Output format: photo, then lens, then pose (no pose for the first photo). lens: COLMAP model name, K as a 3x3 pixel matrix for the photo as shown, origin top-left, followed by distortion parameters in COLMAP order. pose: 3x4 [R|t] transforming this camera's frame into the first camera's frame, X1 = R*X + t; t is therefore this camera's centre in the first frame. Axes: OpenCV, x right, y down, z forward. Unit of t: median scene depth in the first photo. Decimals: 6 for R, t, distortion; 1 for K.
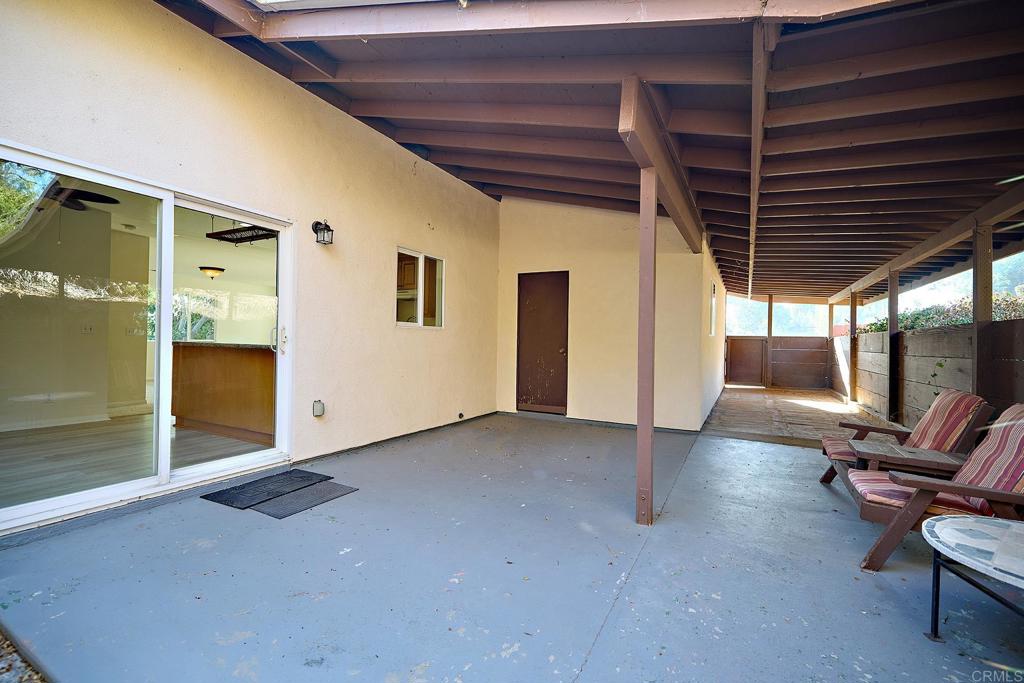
lens RADIAL K [[457.6, 0, 509.6], [0, 457.6, 337.2], [0, 0, 1]] dist [0.002007, 0.000455]
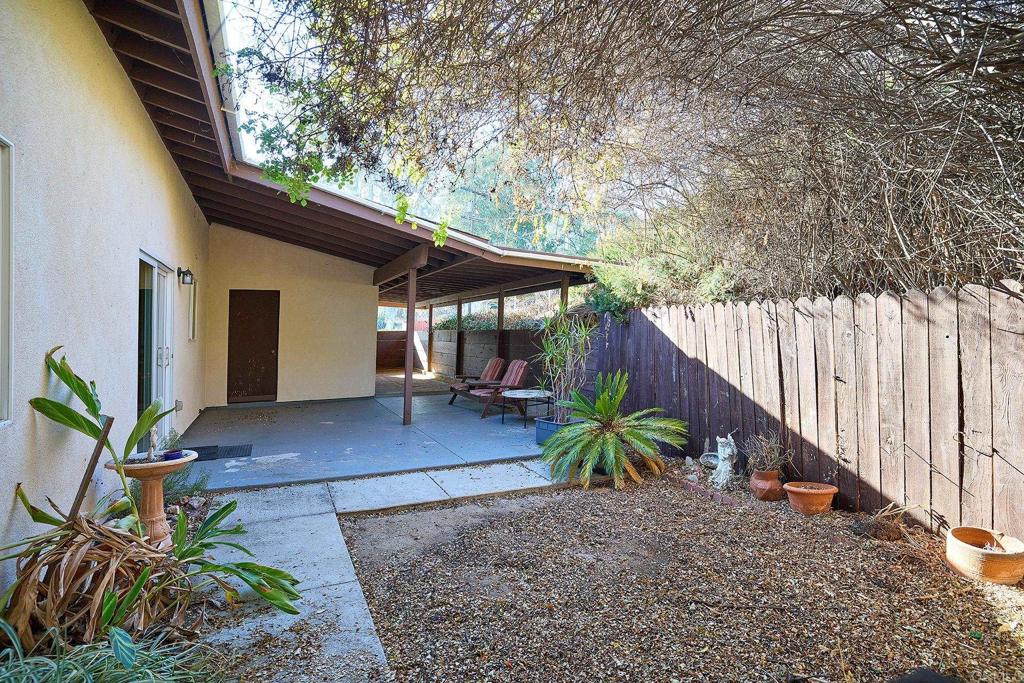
lens RADIAL K [[539.0, 0, 512.0], [0, 539.0, 341.5], [0, 0, 1]] dist [-0.000097, 0.000002]
pose [[0.616409, -0.045339, 0.786119, -0.672791], [0.018299, 0.998896, 0.043262, -0.052289], [-0.787213, -0.012282, 0.616559, -0.477400]]
